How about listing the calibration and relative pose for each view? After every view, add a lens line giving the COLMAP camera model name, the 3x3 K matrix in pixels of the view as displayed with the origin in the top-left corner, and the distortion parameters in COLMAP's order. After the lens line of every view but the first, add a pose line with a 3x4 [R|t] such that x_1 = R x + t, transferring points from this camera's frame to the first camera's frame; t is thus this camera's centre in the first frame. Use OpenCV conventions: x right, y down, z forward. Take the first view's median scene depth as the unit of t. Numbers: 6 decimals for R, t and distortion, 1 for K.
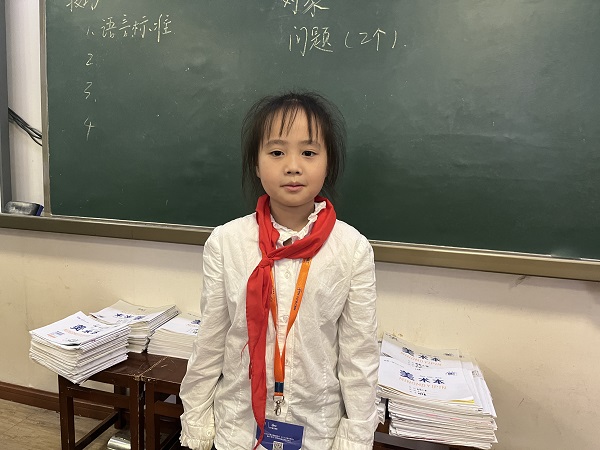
lens RADIAL K [[448.9, 0, 305.1], [0, 448.9, 220.8], [0, 0, 1]] dist [0.040448, -0.059369]
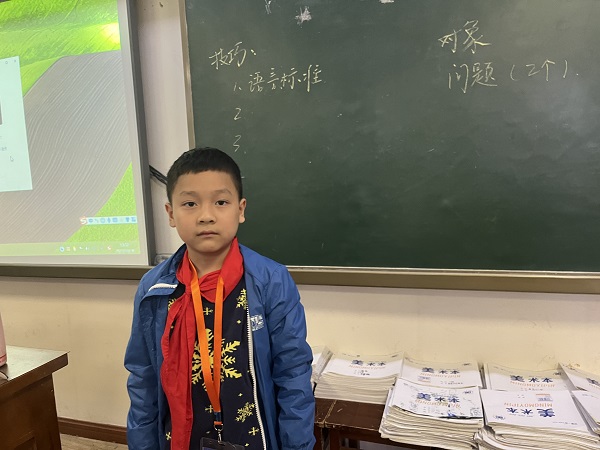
lens RADIAL K [[448.9, 0, 298.5], [0, 448.9, 221.0], [0, 0, 1]] dist [0.040448, -0.059369]
pose [[0.995169, -0.077526, -0.060230, -0.315362], [0.075473, 0.996511, -0.035638, -0.068736], [0.062782, 0.030920, 0.997548, -0.015383]]
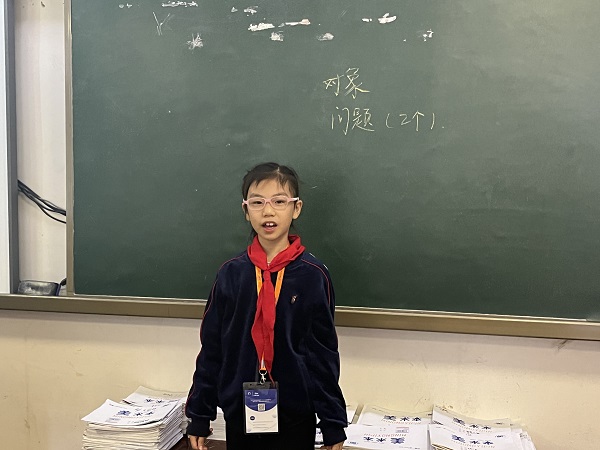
lens RADIAL K [[780.4, 0, 307.9], [0, 780.4, 230.2], [0, 0, 1]] dist [0.040046, 0.000000]
pose [[0.998935, -0.029702, 0.035295, -0.151994], [0.031690, 0.997861, -0.057182, -0.043361], [-0.033521, 0.058240, 0.997740, -0.733839]]
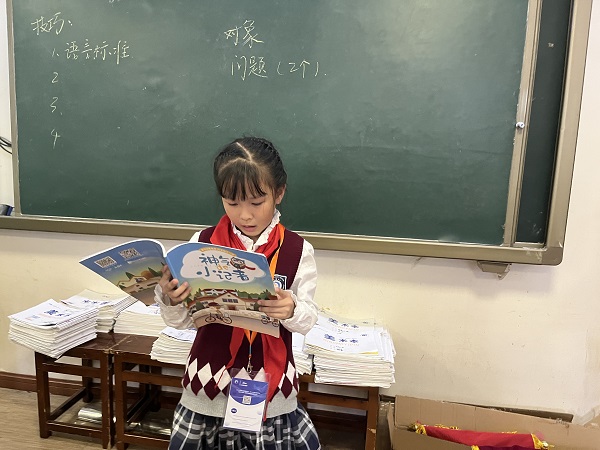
lens RADIAL K [[448.9, 0, 300.0], [0, 448.9, 226.7], [0, 0, 1]] dist [0.040448, -0.059369]
pose [[0.995499, -0.016388, 0.093341, 0.026408], [0.014341, 0.999643, 0.022554, 0.001563], [-0.093678, -0.021114, 0.995379, -0.212219]]
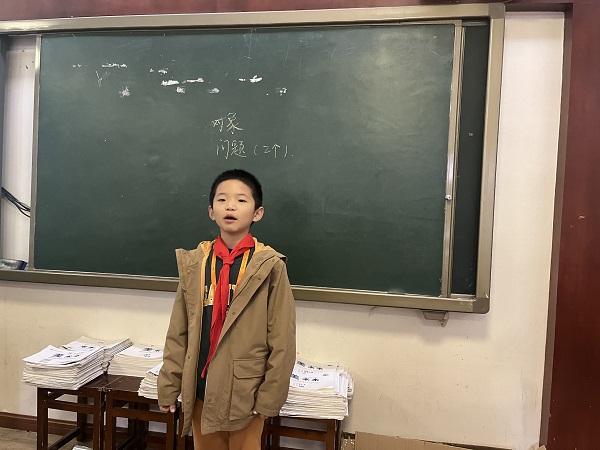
lens RADIAL K [[448.9, 0, 304.0], [0, 448.9, 227.4], [0, 0, 1]] dist [0.040448, -0.059369]
pose [[0.995367, 0.000252, 0.096147, 0.101411], [0.009969, 0.994336, -0.105810, 0.014718], [-0.095629, 0.106279, 0.989727, -0.433961]]
